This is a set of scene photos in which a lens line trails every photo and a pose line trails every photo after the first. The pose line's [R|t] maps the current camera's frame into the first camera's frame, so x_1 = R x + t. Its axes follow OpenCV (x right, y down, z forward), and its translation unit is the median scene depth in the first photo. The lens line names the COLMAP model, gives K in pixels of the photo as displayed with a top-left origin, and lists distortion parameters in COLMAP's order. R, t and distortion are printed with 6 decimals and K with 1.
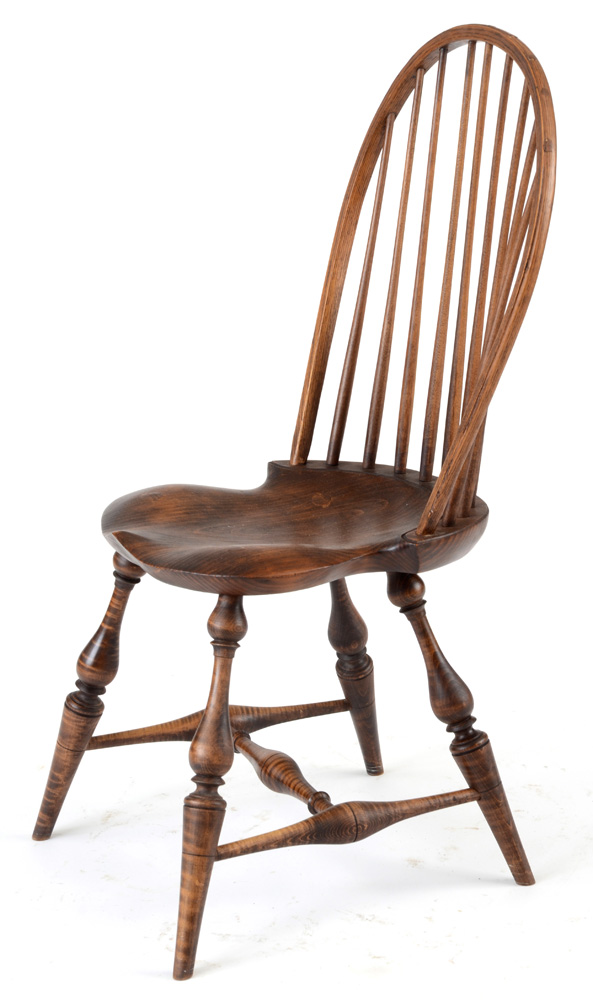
lens RADIAL K [[2562.1, 0, 339.0], [0, 2562.1, 525.7], [0, 0, 1]] dist [0.471311, 0.000000]
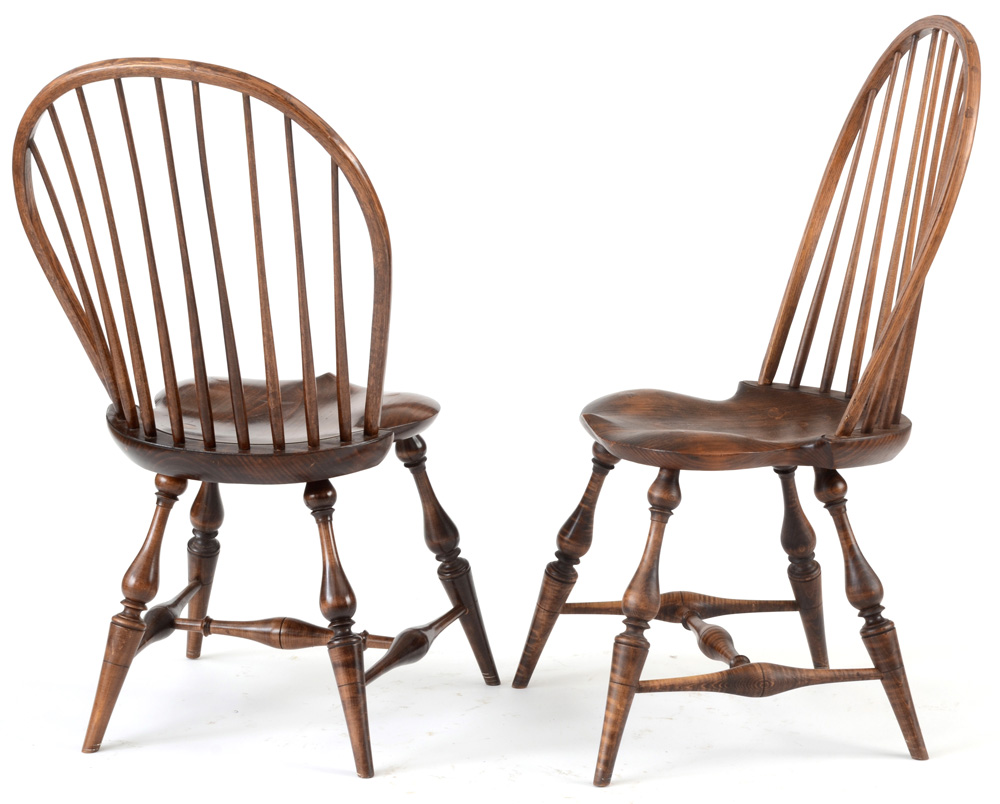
lens RADIAL K [[2909.6, 0, 503.3], [0, 2909.6, 400.7], [0, 0, 1]] dist [0.275046, 0.000000]
pose [[0.973270, 0.080535, -0.215082, 0.159730], [-0.098399, 0.992417, -0.073664, 0.095729], [0.207518, 0.092859, 0.973814, -0.310023]]
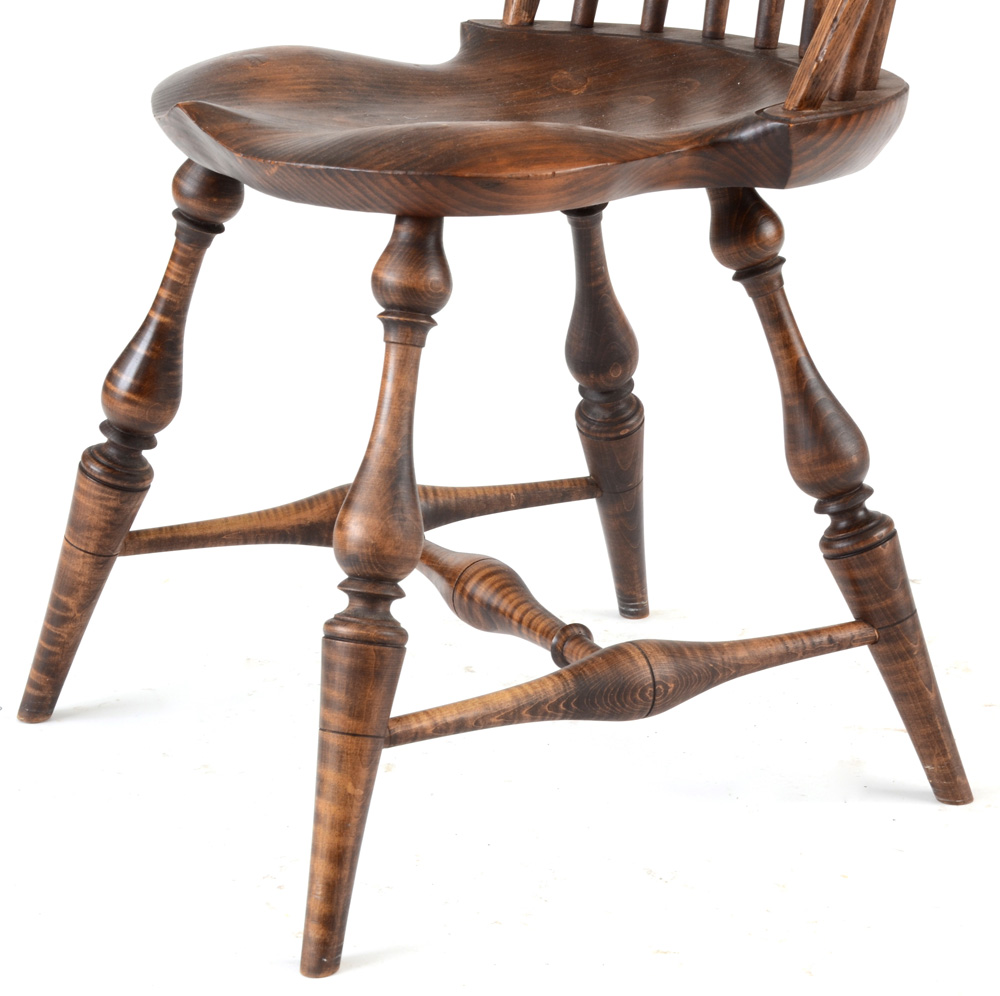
lens RADIAL K [[3068.9, 0, 520.1], [0, 3068.9, 520.4], [0, 0, 1]] dist [0.270503, 0.000000]
pose [[0.998894, 0.009027, 0.046137, -0.046627], [-0.010238, 0.999608, 0.026067, 0.065363], [-0.045884, -0.026510, 0.998595, 0.375978]]
